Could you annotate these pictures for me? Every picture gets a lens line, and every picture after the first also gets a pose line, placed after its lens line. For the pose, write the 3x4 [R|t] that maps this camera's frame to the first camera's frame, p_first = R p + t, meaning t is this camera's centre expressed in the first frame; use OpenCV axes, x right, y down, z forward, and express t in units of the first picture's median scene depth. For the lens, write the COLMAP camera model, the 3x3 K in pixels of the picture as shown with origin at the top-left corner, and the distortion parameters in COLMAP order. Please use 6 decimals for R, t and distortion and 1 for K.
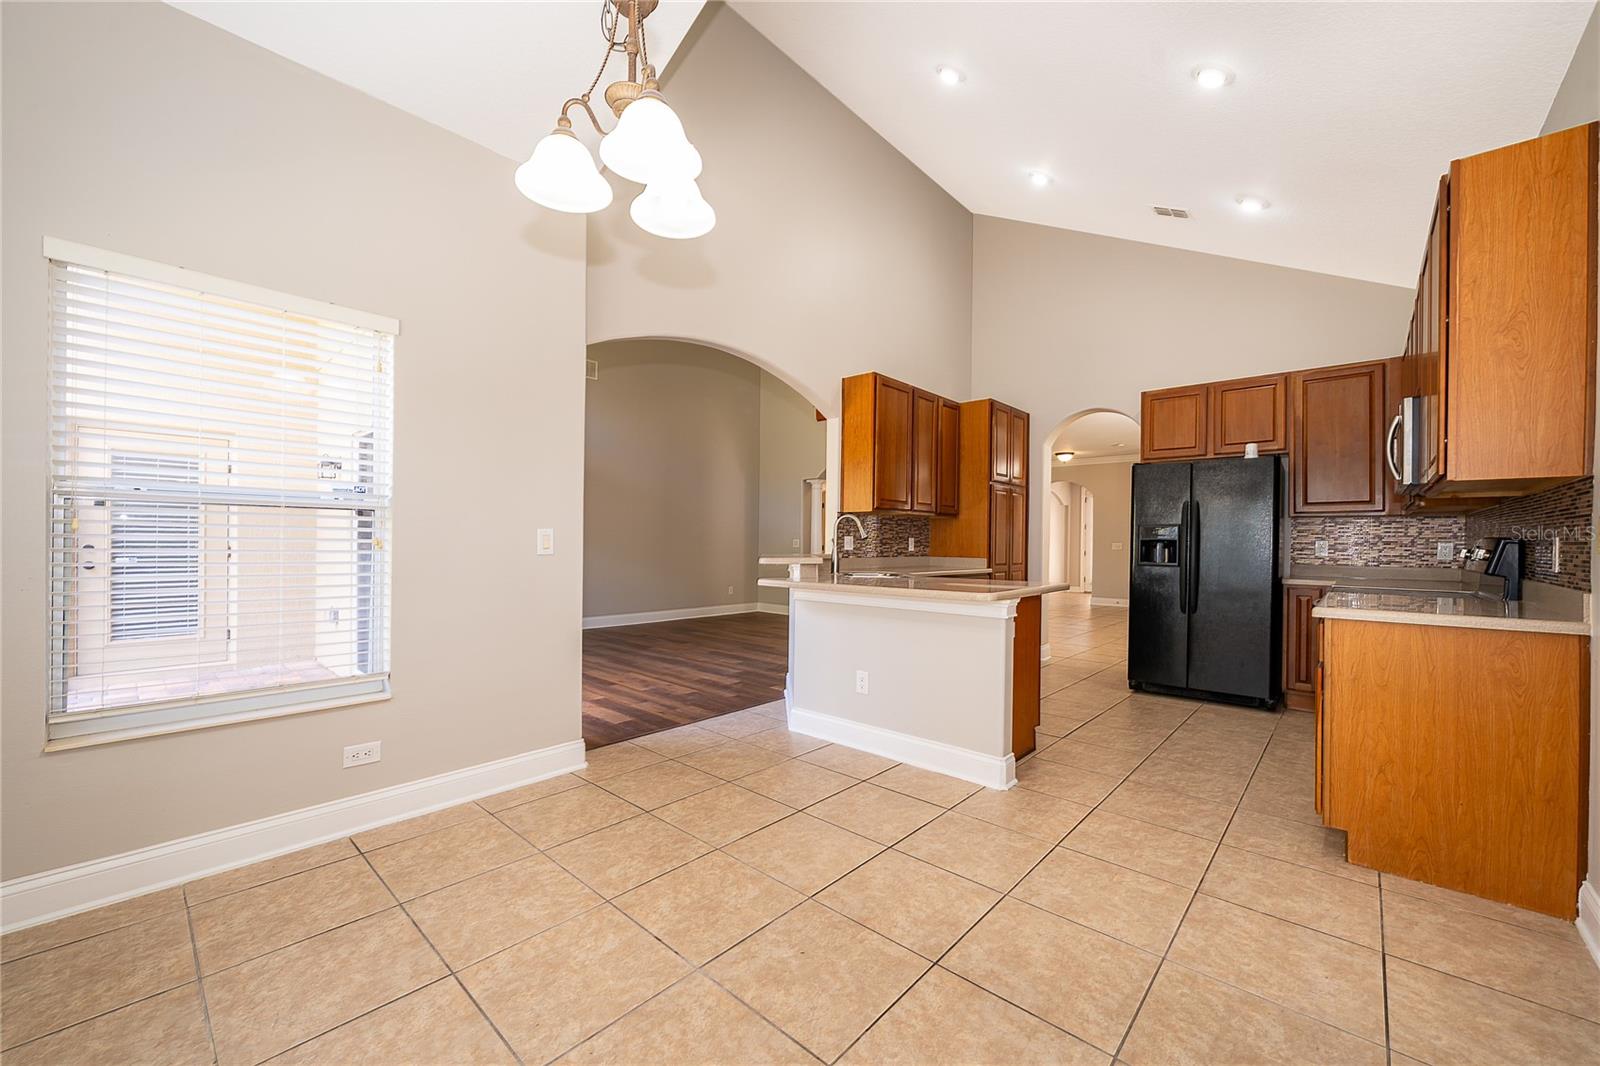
lens RADIAL K [[623.6, 0, 801.0], [0, 623.6, 540.5], [0, 0, 1]] dist [-0.004229, -0.000336]
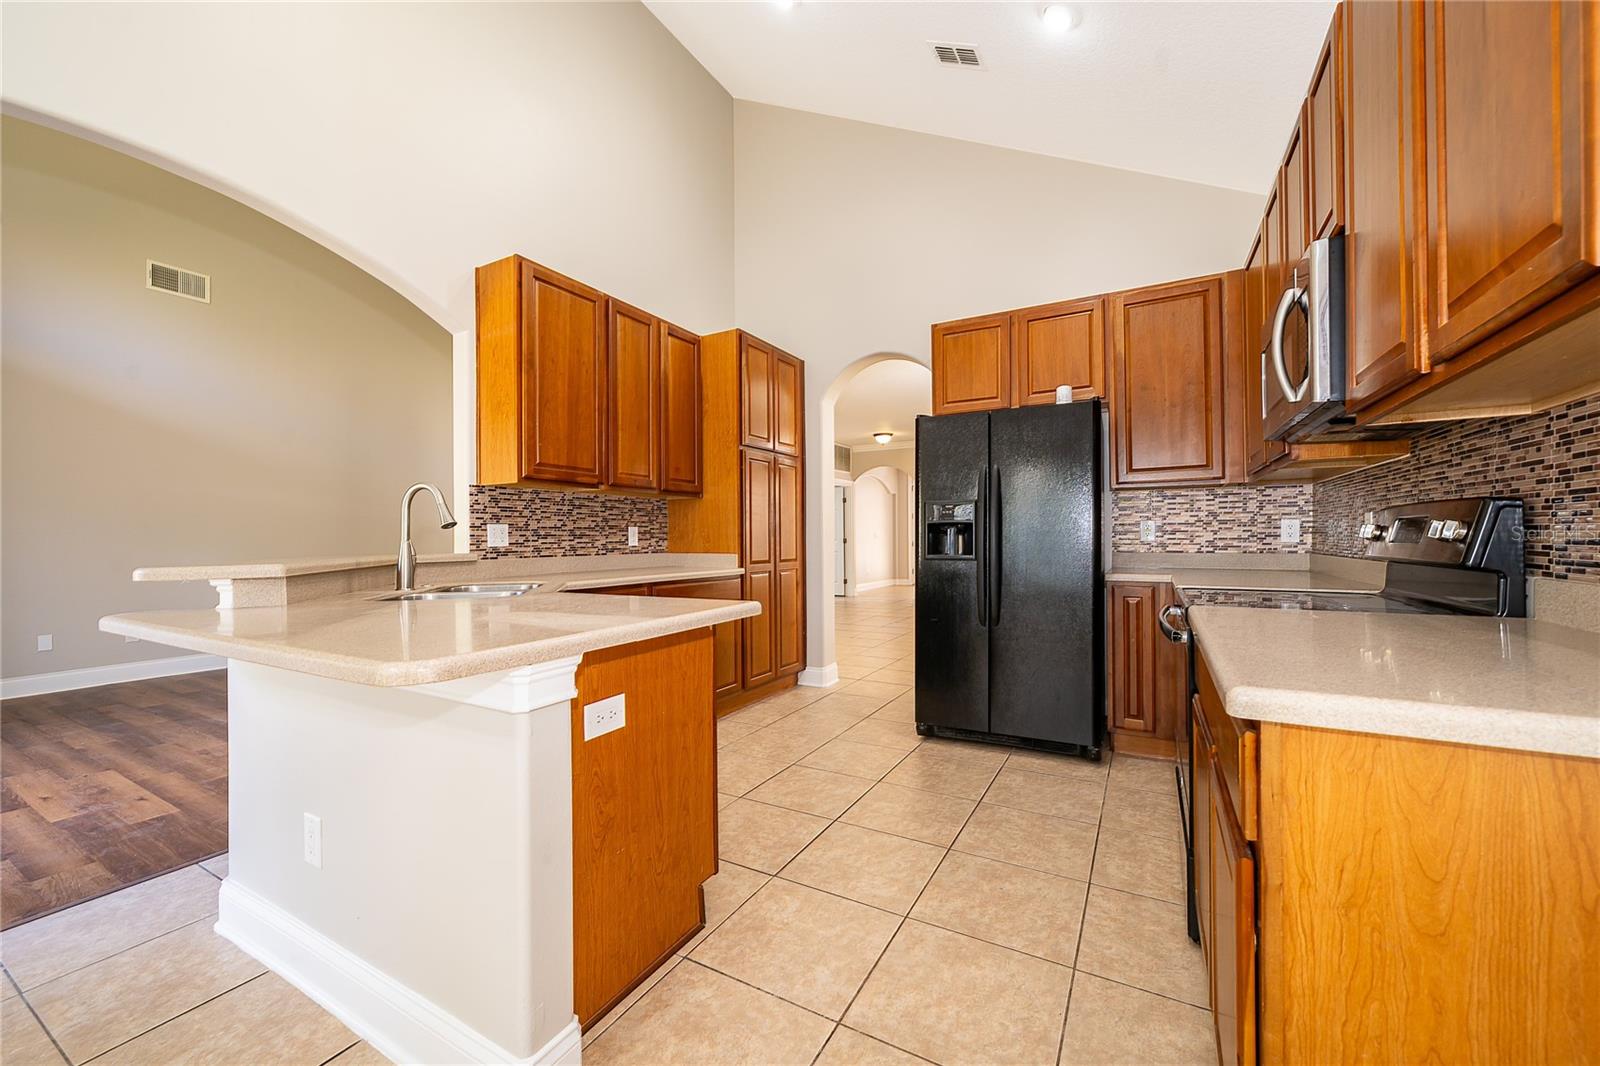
lens RADIAL K [[621.6, 0, 800.9], [0, 621.6, 536.2], [0, 0, 1]] dist [-0.003185, -0.000088]
pose [[0.974926, -0.019156, 0.221705, 0.259761], [0.018836, 0.999816, 0.003557, 0.008955], [-0.221733, 0.000708, 0.975107, 0.360092]]
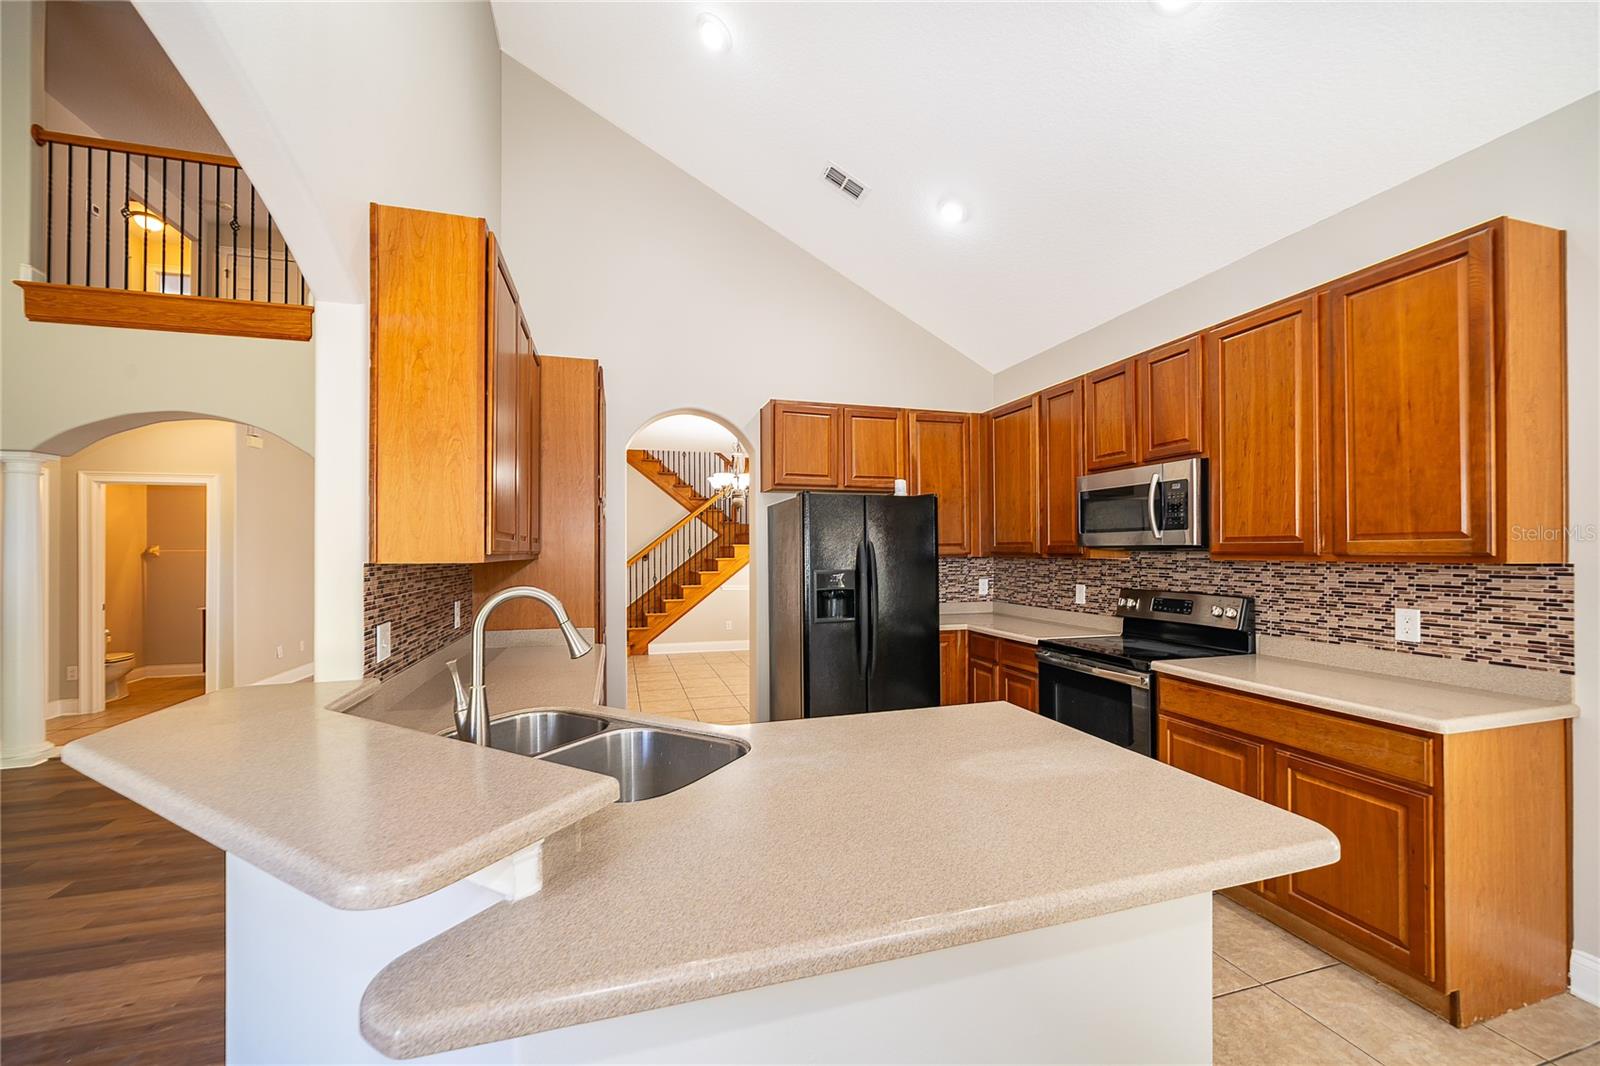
lens RADIAL K [[619.8, 0, 796.5], [0, 619.8, 545.9], [0, 0, 1]] dist [-0.000292, 0.000019]
pose [[0.520253, -0.005432, 0.853995, -0.132234], [0.006251, 0.999977, 0.002553, -0.060756], [-0.853989, 0.004010, 0.520276, 0.644916]]
